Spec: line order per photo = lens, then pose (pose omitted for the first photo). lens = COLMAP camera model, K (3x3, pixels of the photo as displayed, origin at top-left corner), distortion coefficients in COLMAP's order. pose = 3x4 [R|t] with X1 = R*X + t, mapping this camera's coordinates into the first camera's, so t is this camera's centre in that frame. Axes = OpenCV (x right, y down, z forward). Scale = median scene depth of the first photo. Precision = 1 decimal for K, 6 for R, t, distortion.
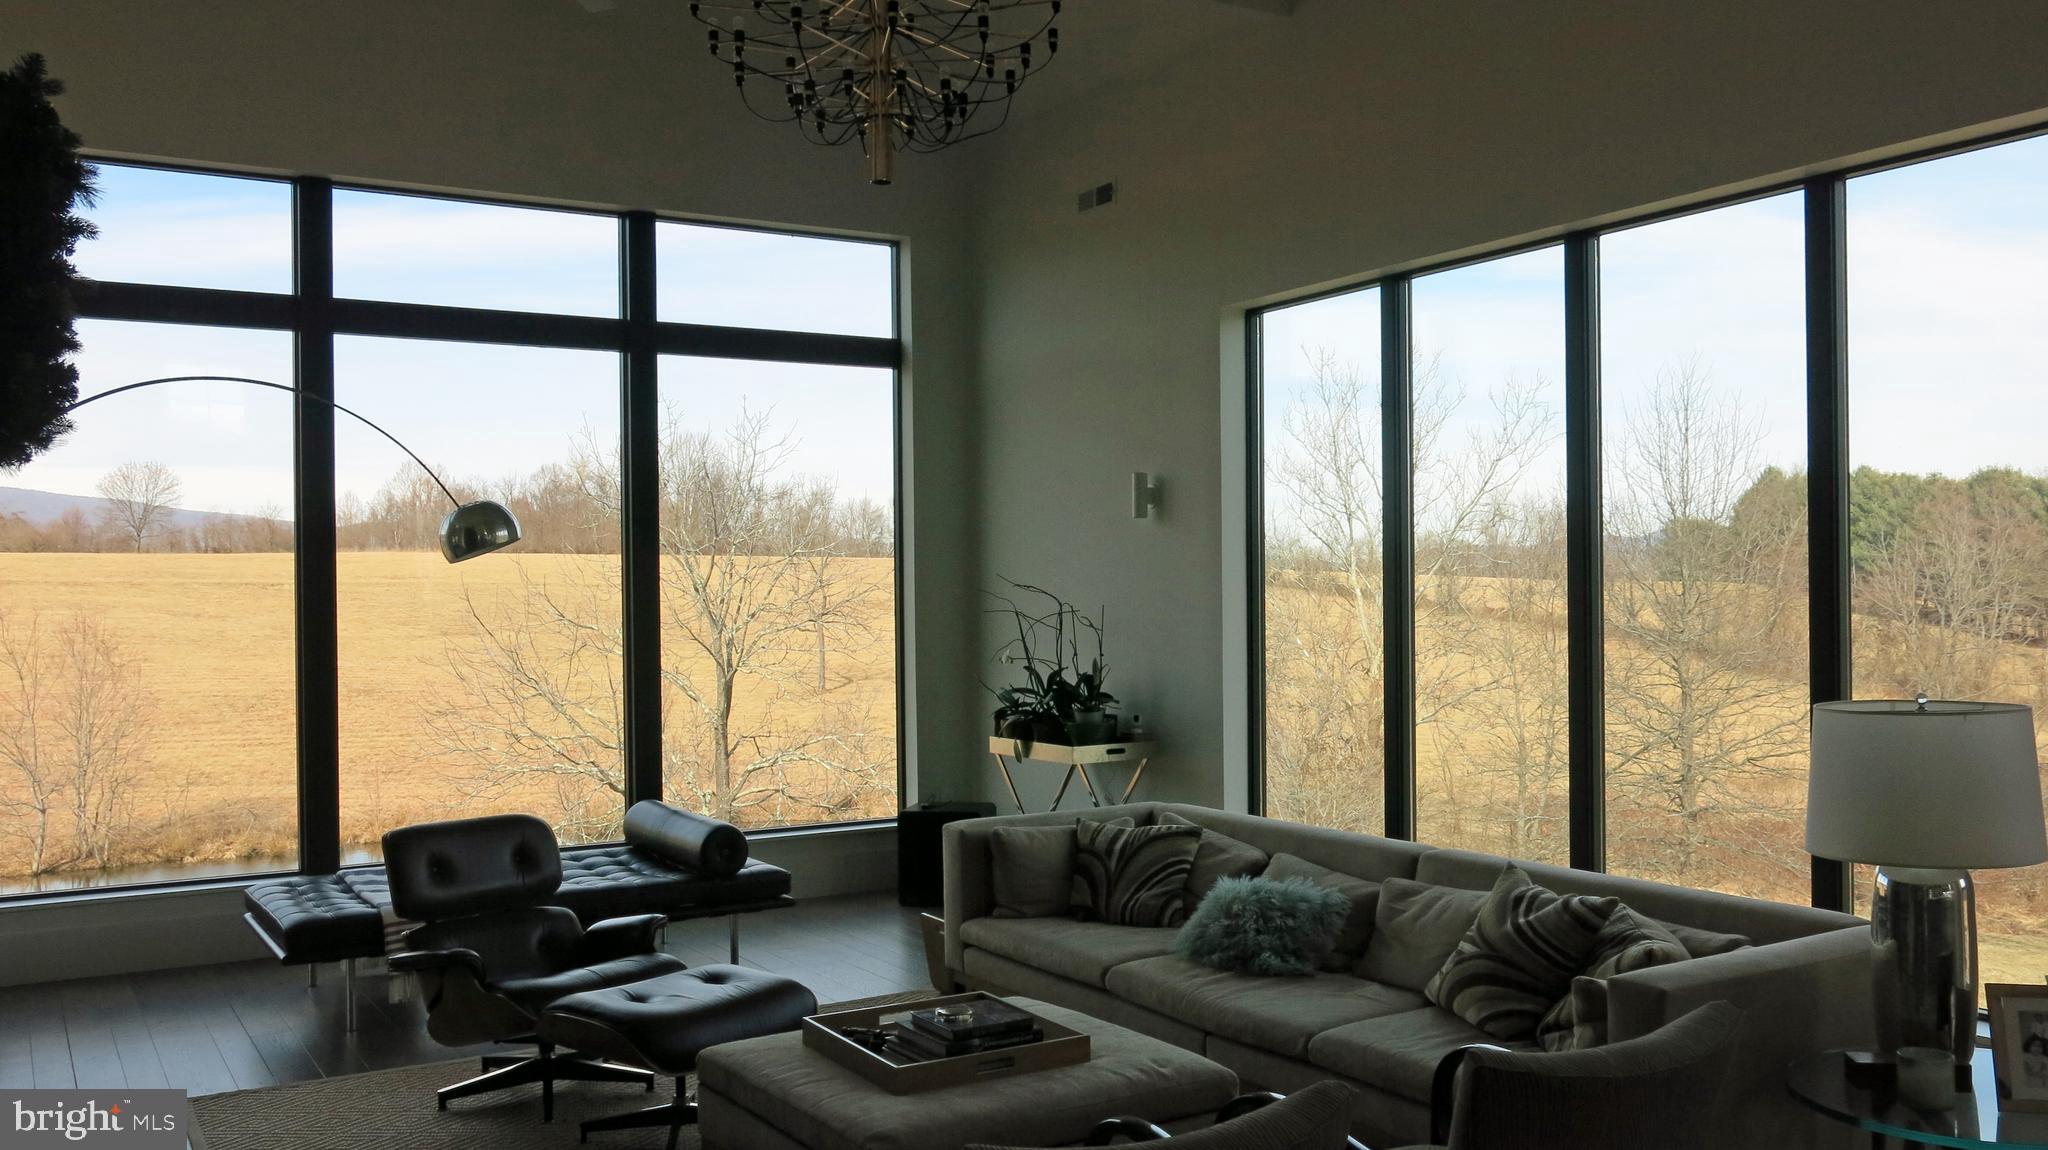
lens RADIAL K [[1709.0, 0, 1032.4], [0, 1709.0, 582.1], [0, 0, 1]] dist [-0.015915, 0.001350]
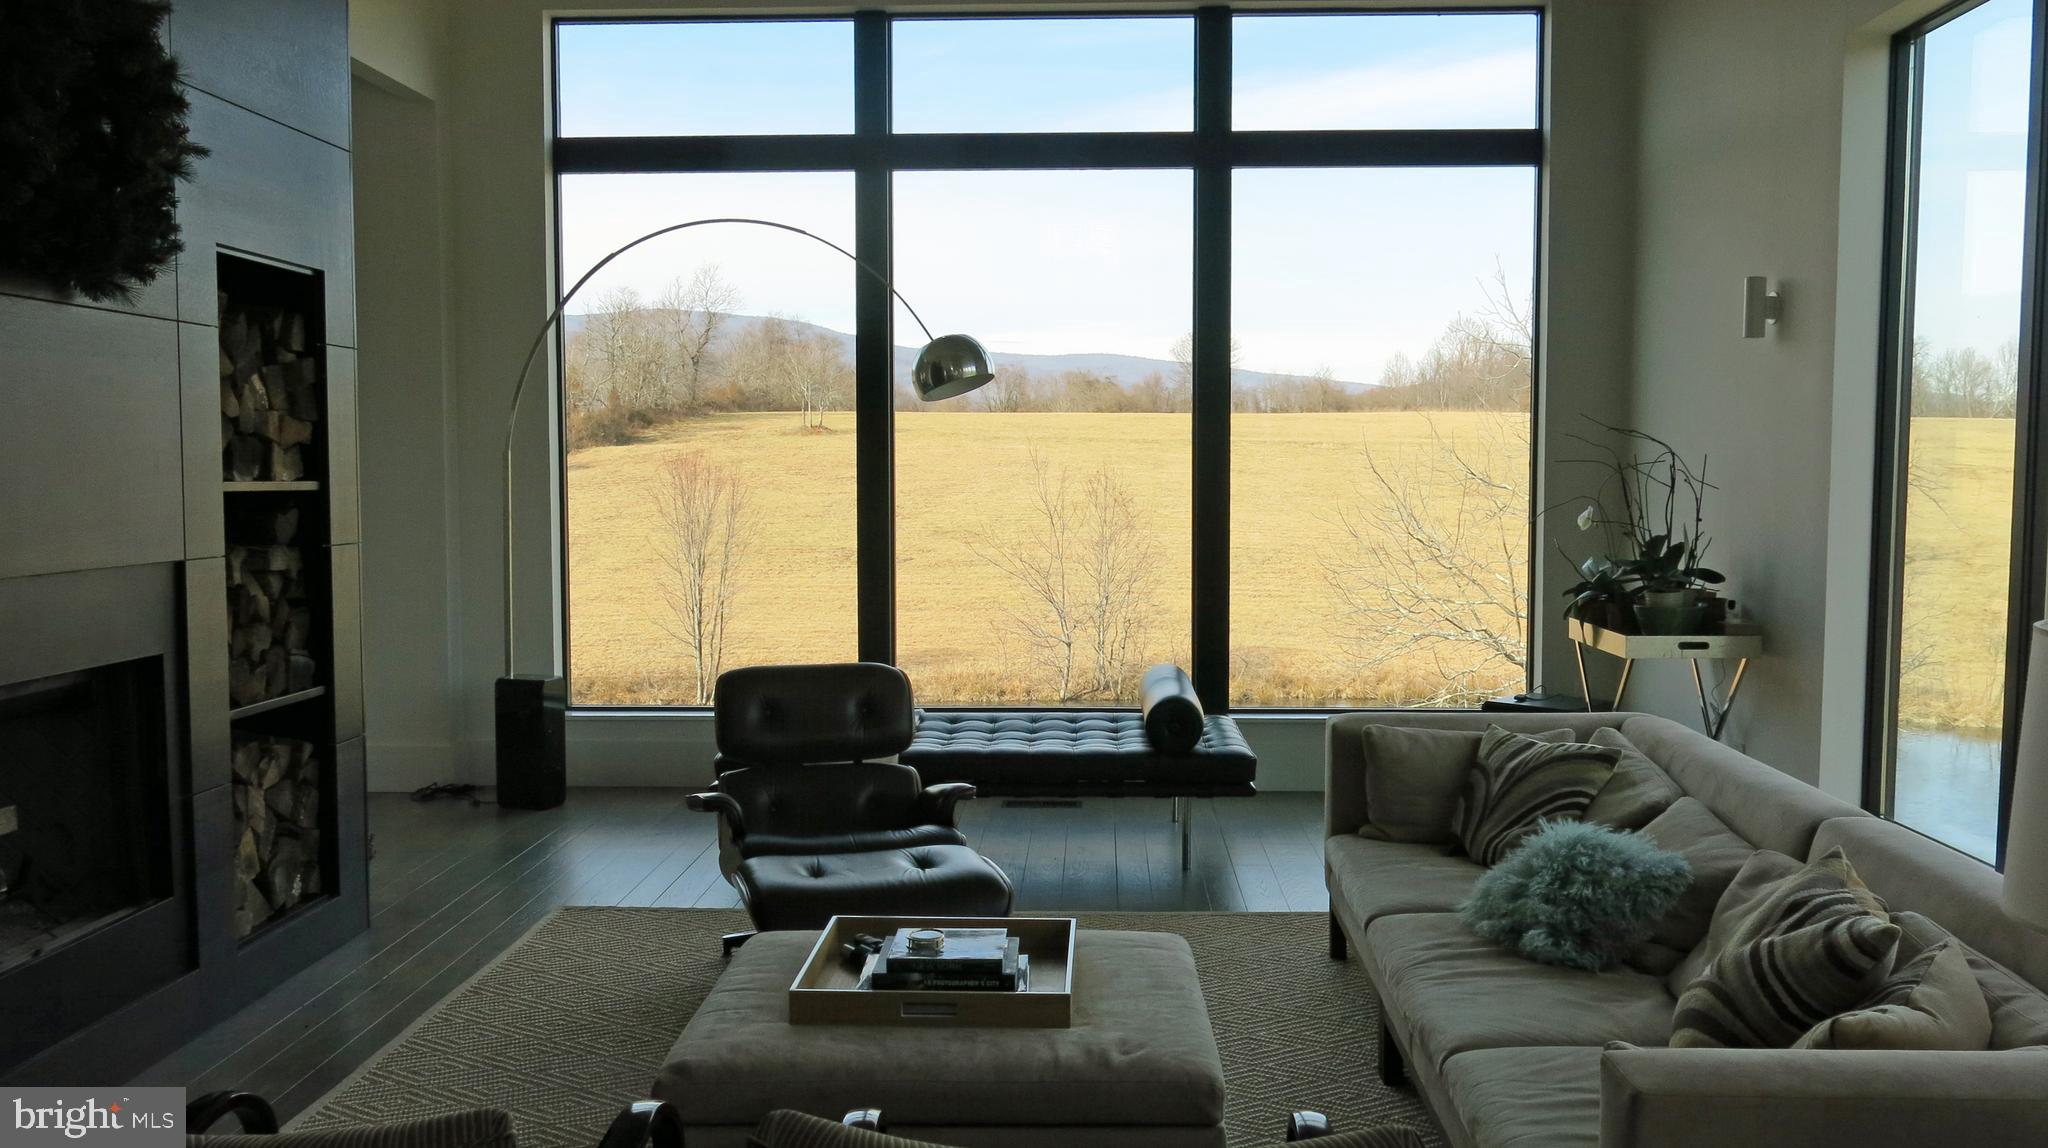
lens RADIAL K [[1775.3, 0, 1024.1], [0, 1775.3, 577.6], [0, 0, 1]] dist [-0.032458, -0.001256]
pose [[0.829689, 0.048148, -0.556146, 0.235661], [-0.005954, 0.996980, 0.077429, 0.009253], [0.558194, -0.060931, 0.827470, 0.179779]]
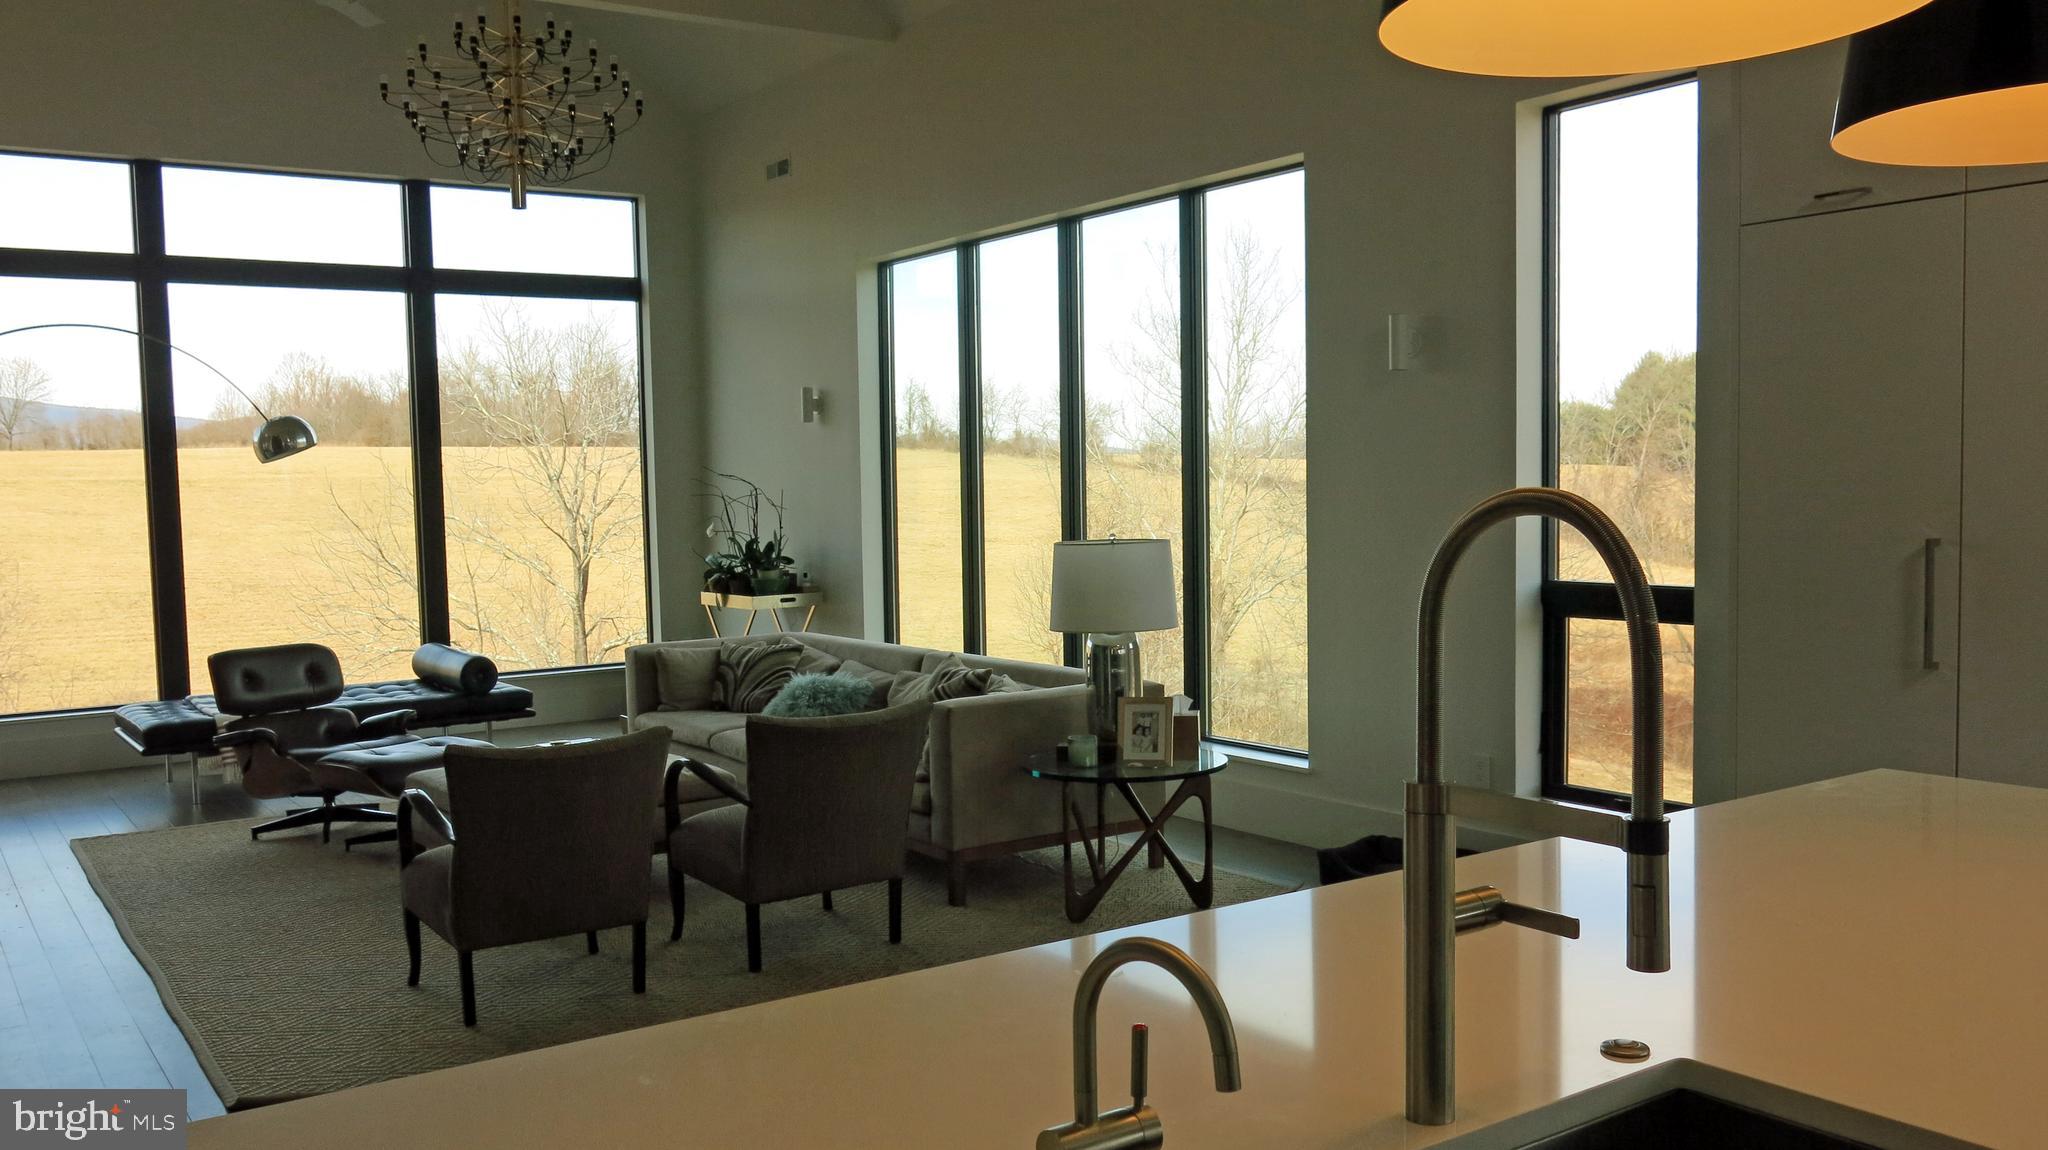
lens RADIAL K [[1709.0, 0, 1032.4], [0, 1709.0, 582.1], [0, 0, 1]] dist [-0.015915, 0.001350]
pose [[0.998355, -0.013896, 0.055621, 0.162264], [0.010221, 0.997779, 0.065824, 0.000197], [-0.056412, -0.065147, 0.996280, -0.321232]]
